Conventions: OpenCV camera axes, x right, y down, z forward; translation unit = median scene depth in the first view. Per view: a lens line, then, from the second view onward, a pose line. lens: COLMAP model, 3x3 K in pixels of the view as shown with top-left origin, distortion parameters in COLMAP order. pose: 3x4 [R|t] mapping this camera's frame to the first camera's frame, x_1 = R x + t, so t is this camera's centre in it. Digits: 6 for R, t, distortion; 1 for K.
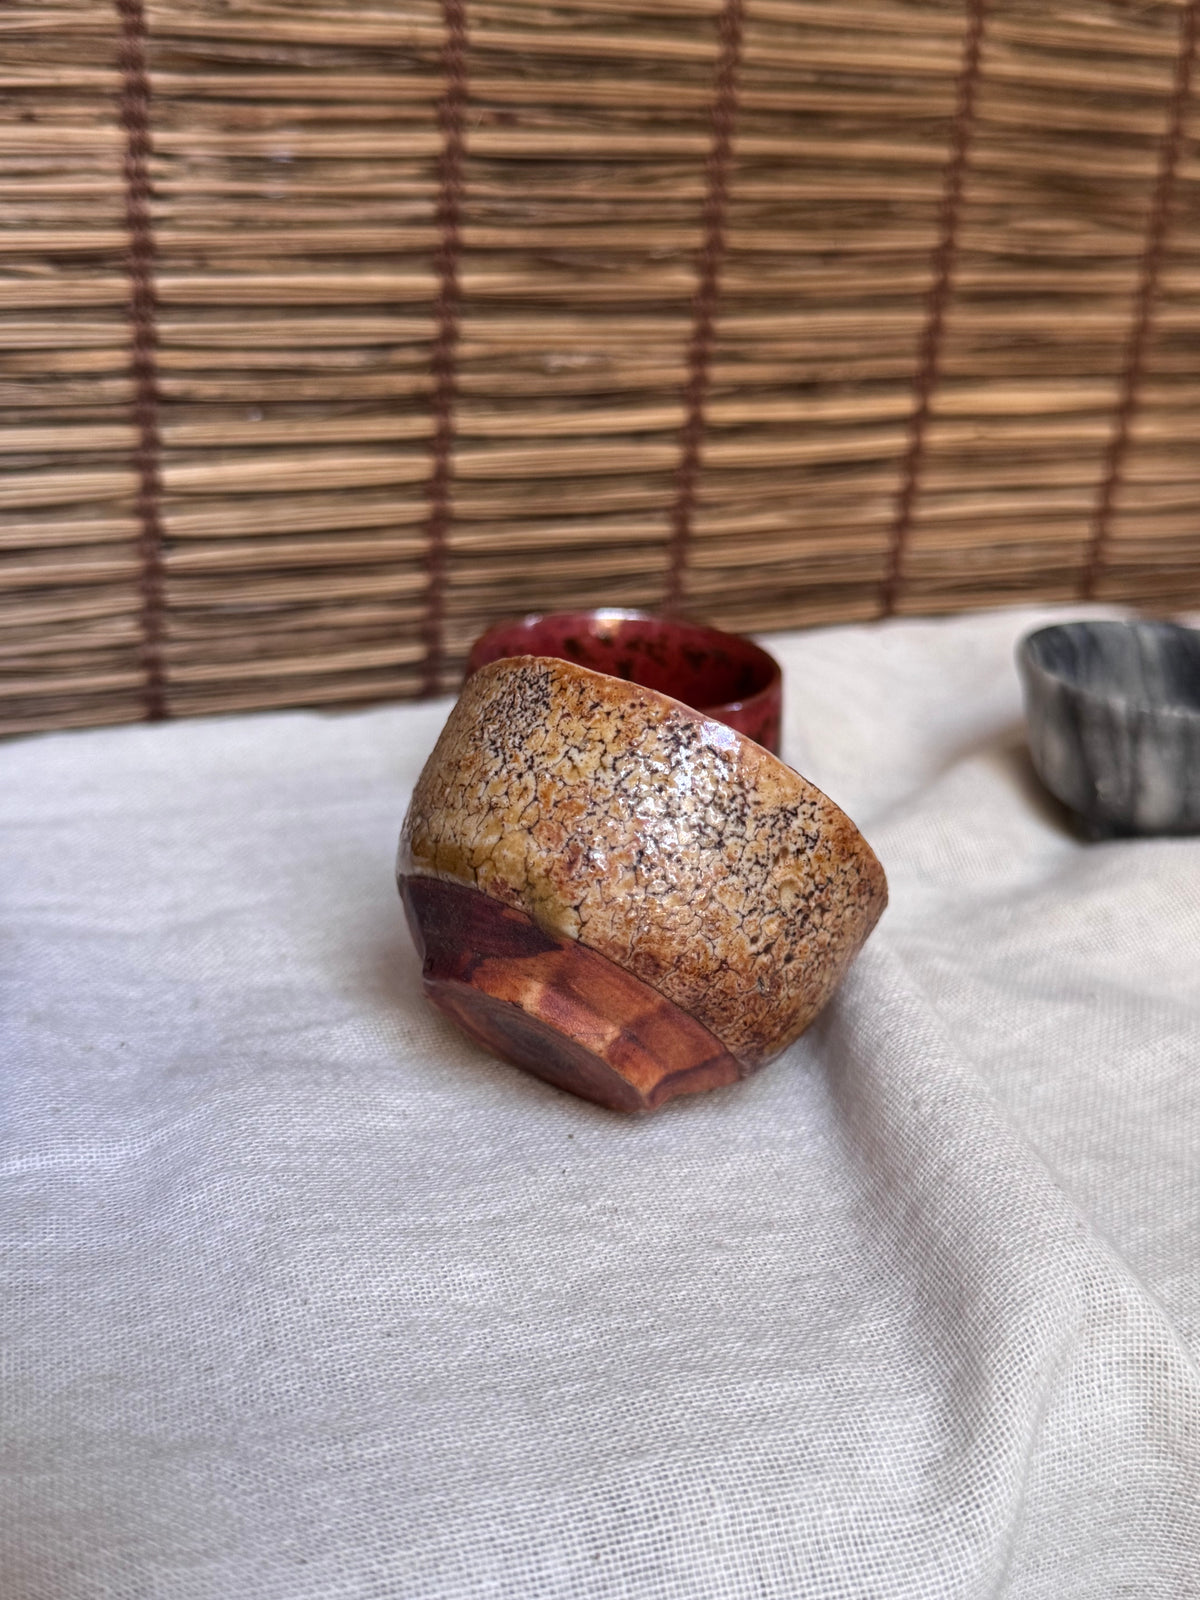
lens RADIAL K [[1760.2, 0, 606.5], [0, 1760.2, 830.6], [0, 0, 1]] dist [0.003973, 0.000000]
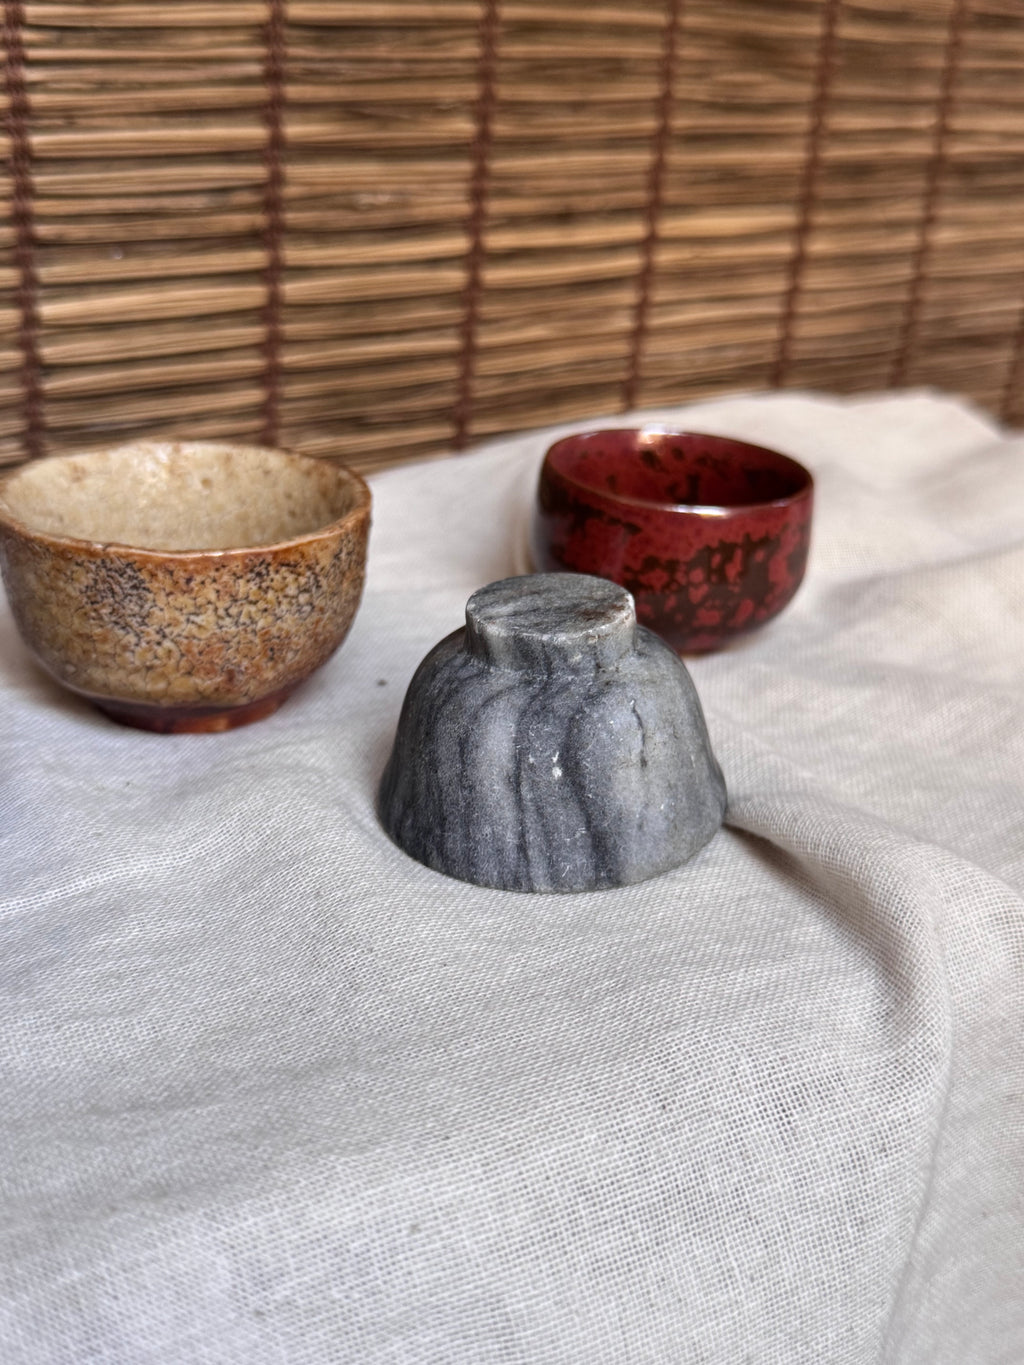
lens RADIAL K [[1501.7, 0, 527.1], [0, 1501.7, 700.9], [0, 0, 1]] dist [0.003973, 0.000000]
pose [[0.982083, -0.089965, 0.165588, -0.125511], [0.083452, 0.995454, 0.045895, 0.031484], [-0.168965, -0.031254, 0.985126, -0.018902]]
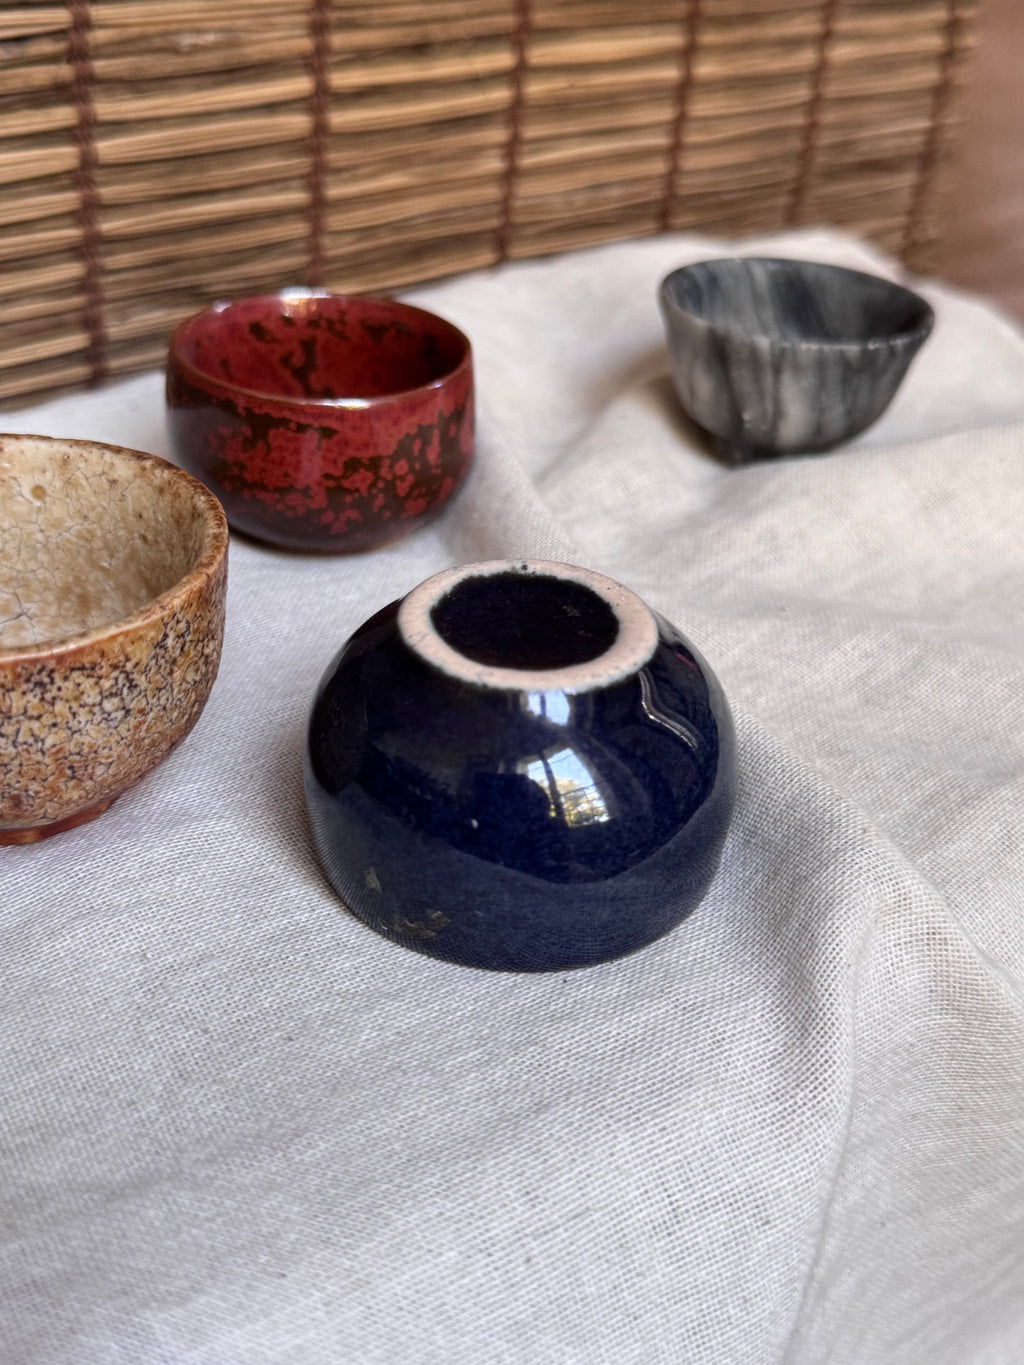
lens RADIAL K [[1501.7, 0, 515.3], [0, 1501.7, 692.4], [0, 0, 1]] dist [0.003973, 0.000000]
pose [[0.967641, -0.142419, 0.208296, -0.083618], [0.102793, 0.976377, 0.190057, -0.045405], [-0.230443, -0.162496, 0.959422, 0.067091]]
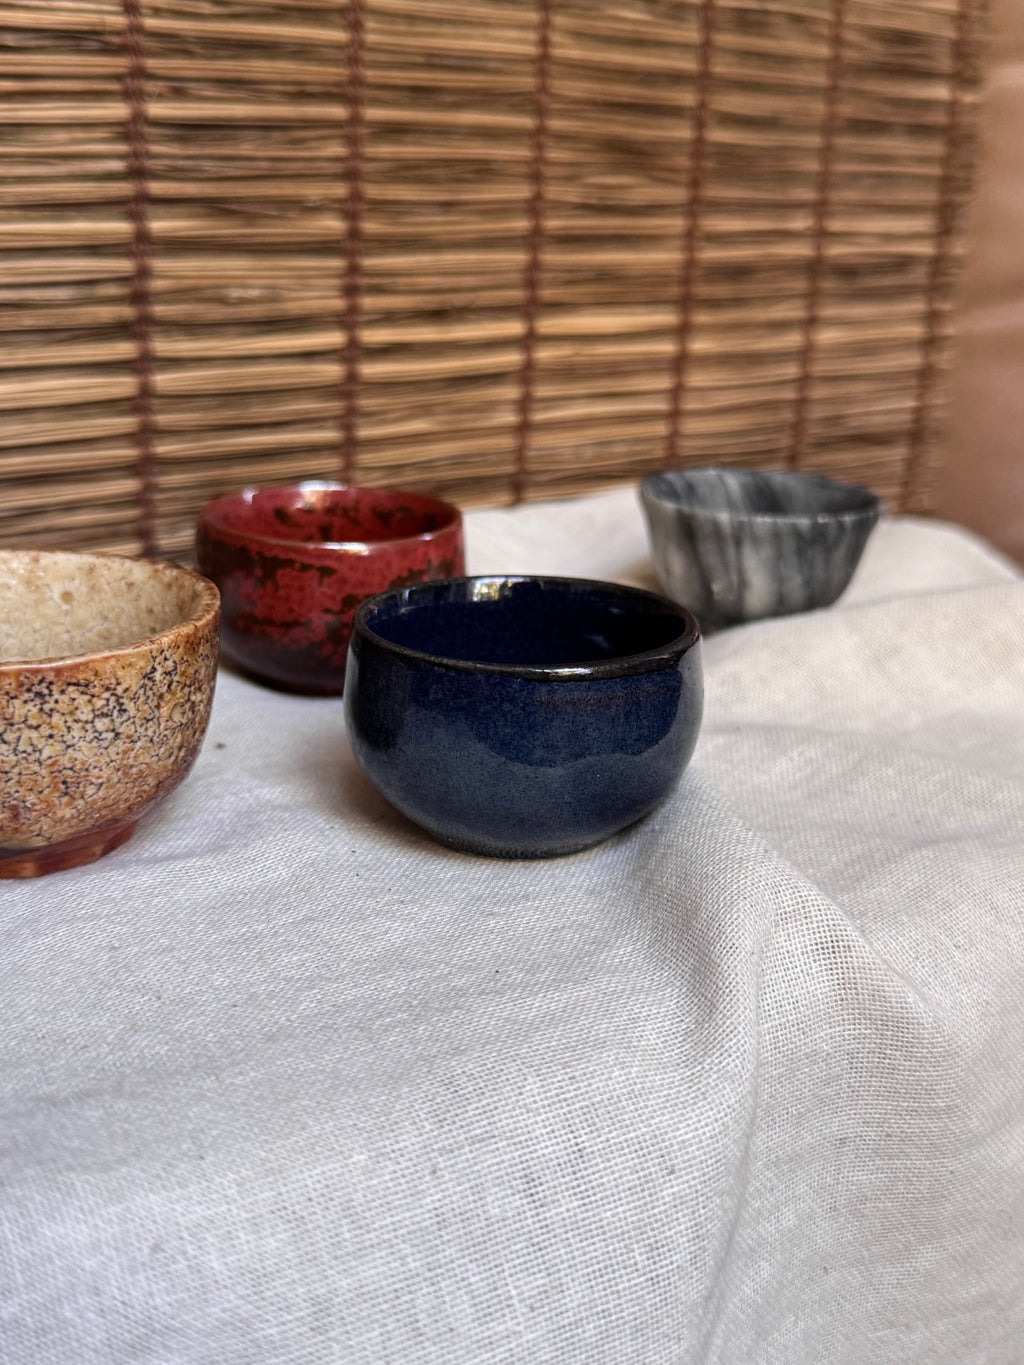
lens RADIAL K [[1501.7, 0, 525.4], [0, 1501.7, 703.6], [0, 0, 1]] dist [0.003973, 0.000000]
pose [[0.977553, -0.095504, 0.187799, -0.057035], [0.106705, 0.993010, -0.050448, 0.089091], [-0.181668, 0.069355, 0.980911, -0.023367]]
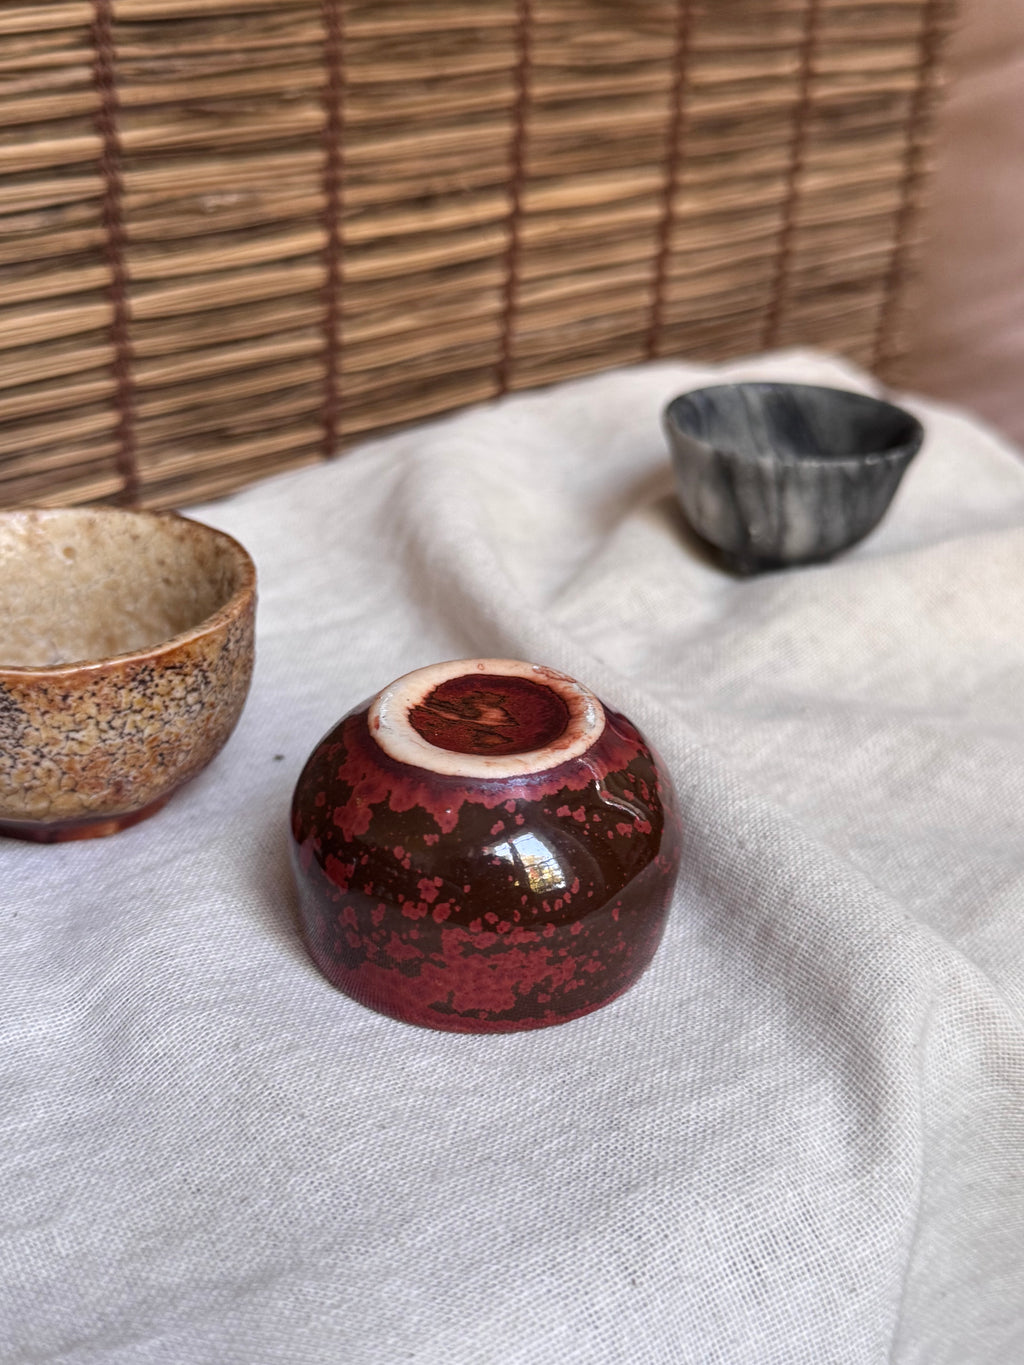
lens RADIAL K [[1501.7, 0, 497.5], [0, 1501.7, 694.6], [0, 0, 1]] dist [0.003973, 0.000000]
pose [[0.959627, -0.166709, 0.226548, -0.127437], [0.142496, 0.982562, 0.119442, -0.056279], [-0.242509, -0.082338, 0.966649, 0.034433]]
